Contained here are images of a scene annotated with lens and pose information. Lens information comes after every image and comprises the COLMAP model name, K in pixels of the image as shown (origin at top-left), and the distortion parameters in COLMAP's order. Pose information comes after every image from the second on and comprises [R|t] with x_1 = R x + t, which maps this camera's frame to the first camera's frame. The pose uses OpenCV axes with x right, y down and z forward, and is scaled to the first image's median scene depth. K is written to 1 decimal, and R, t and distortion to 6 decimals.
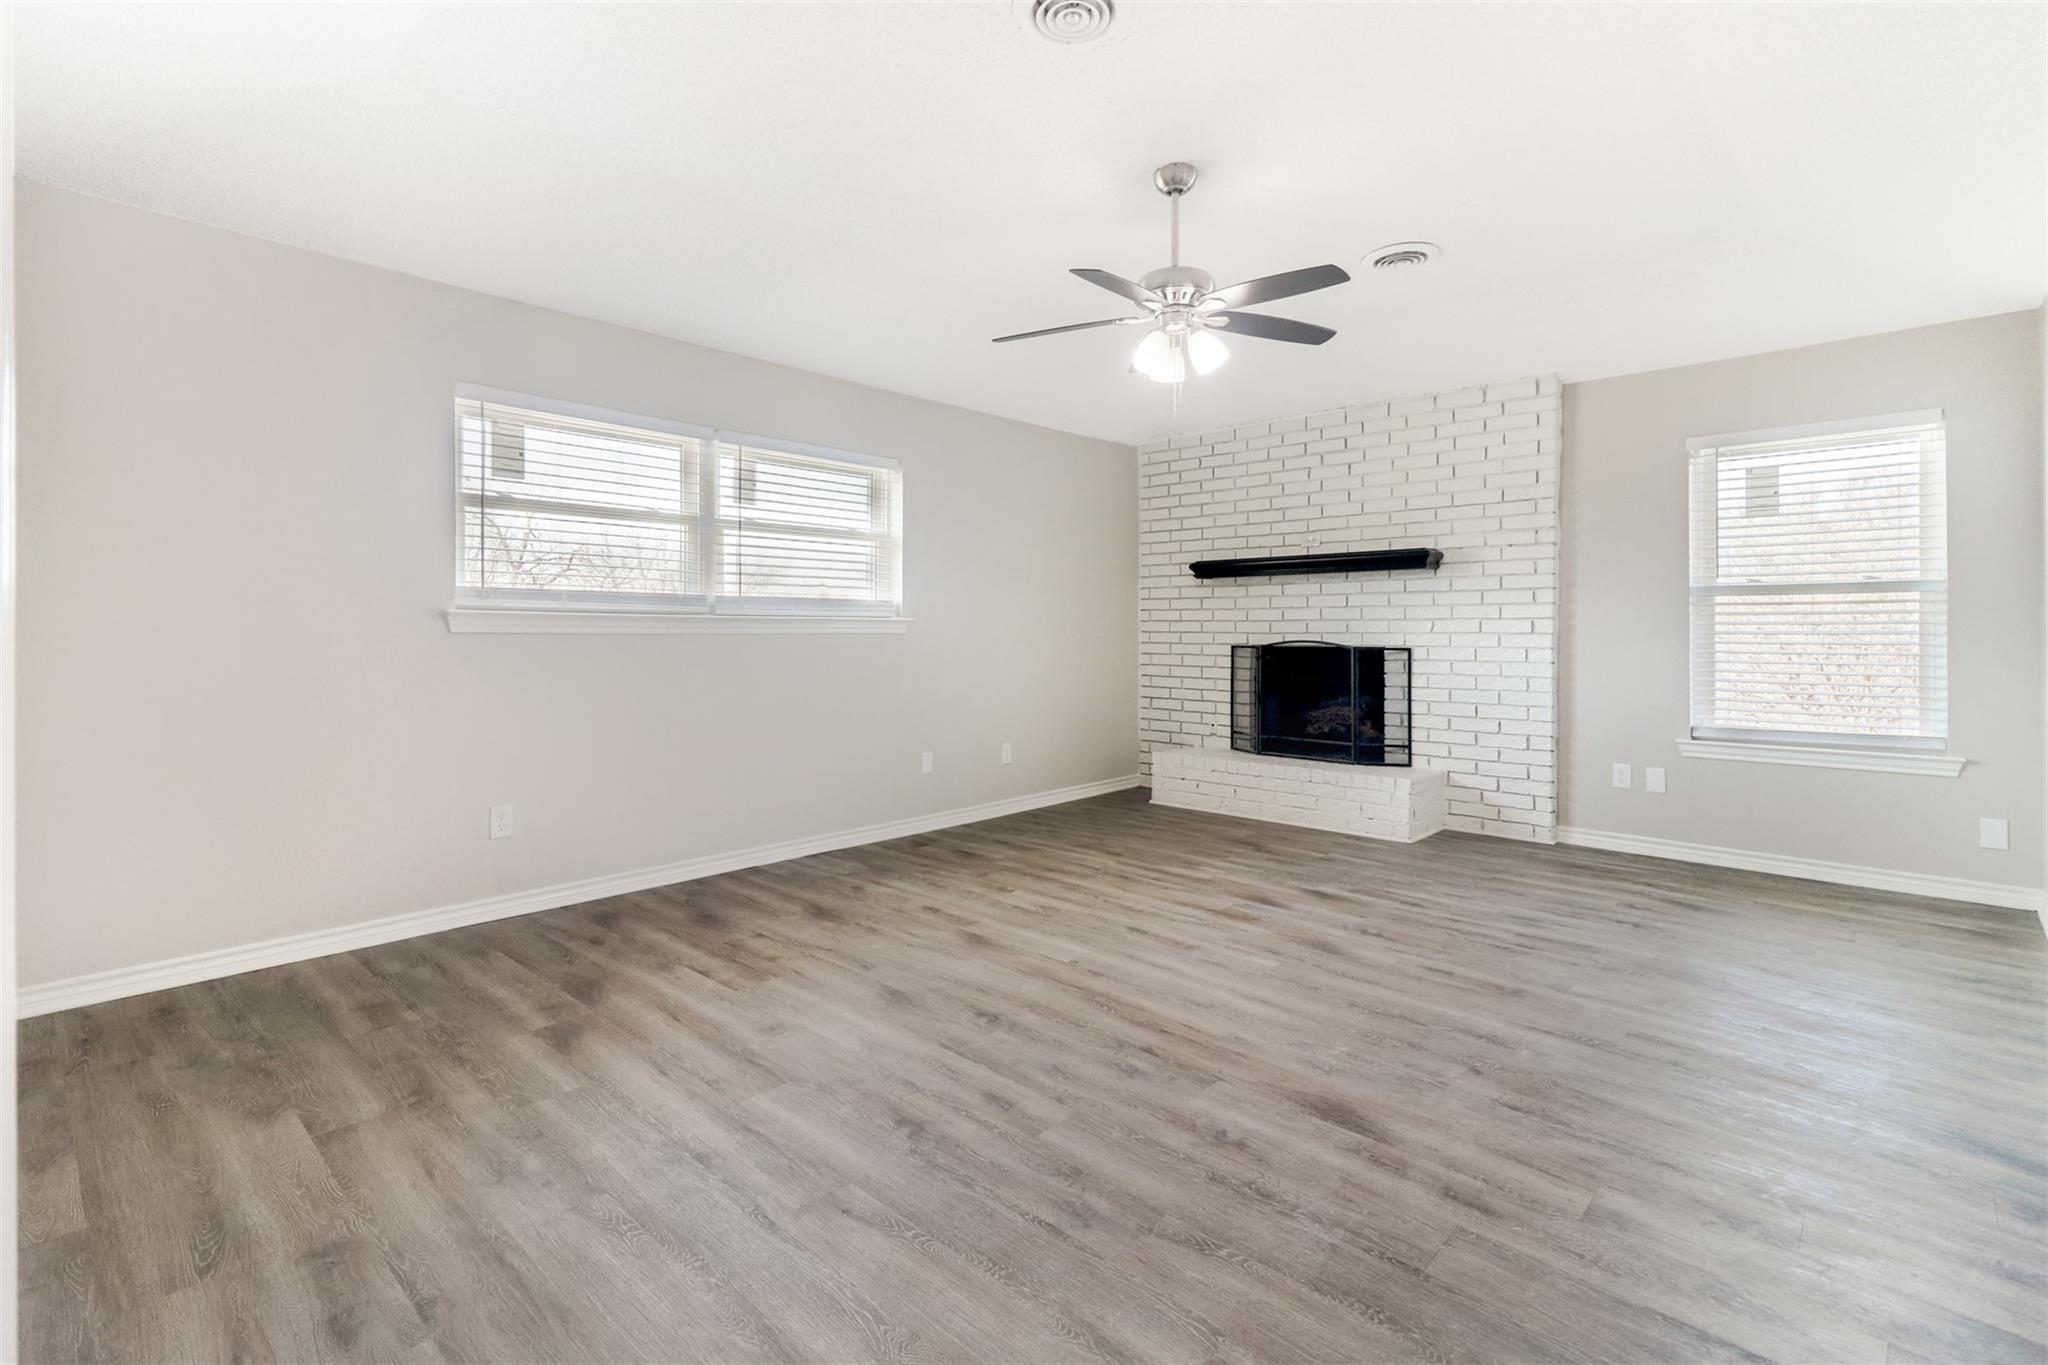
lens RADIAL K [[926.1, 0, 1026.4], [0, 926.1, 621.1], [0, 0, 1]] dist [0.020886, 0.000168]
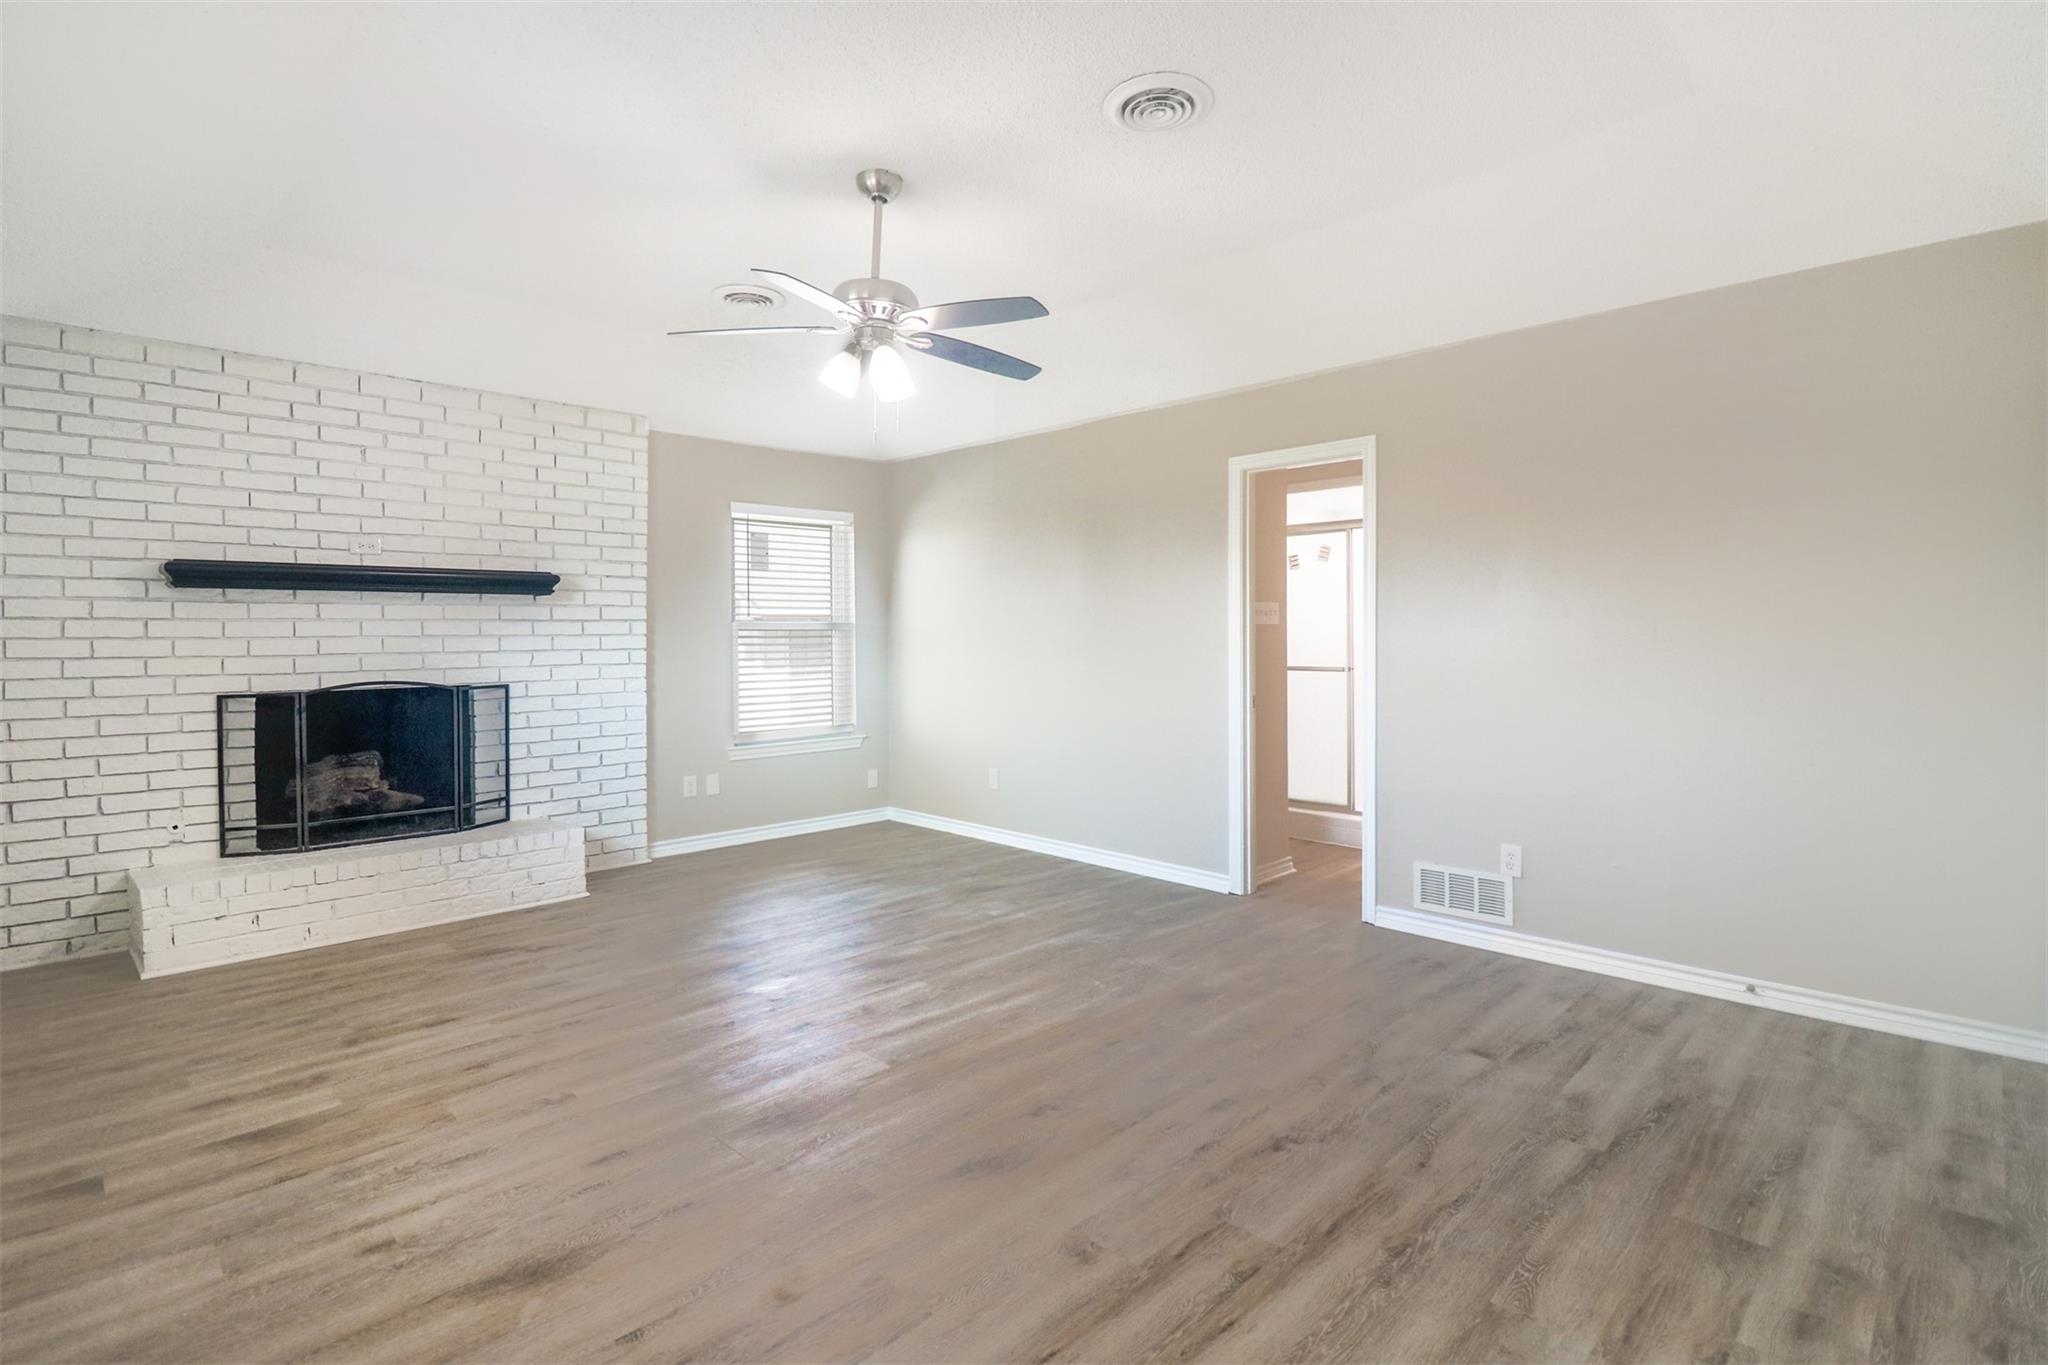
lens RADIAL K [[977.3, 0, 1026.0], [0, 977.3, 641.5], [0, 0, 1]] dist [-0.011003, -0.000747]
pose [[0.043900, -0.003476, 0.999030, -0.475461], [0.002250, 0.999992, 0.003381, -0.013122], [-0.999033, 0.002099, 0.043908, 0.475028]]
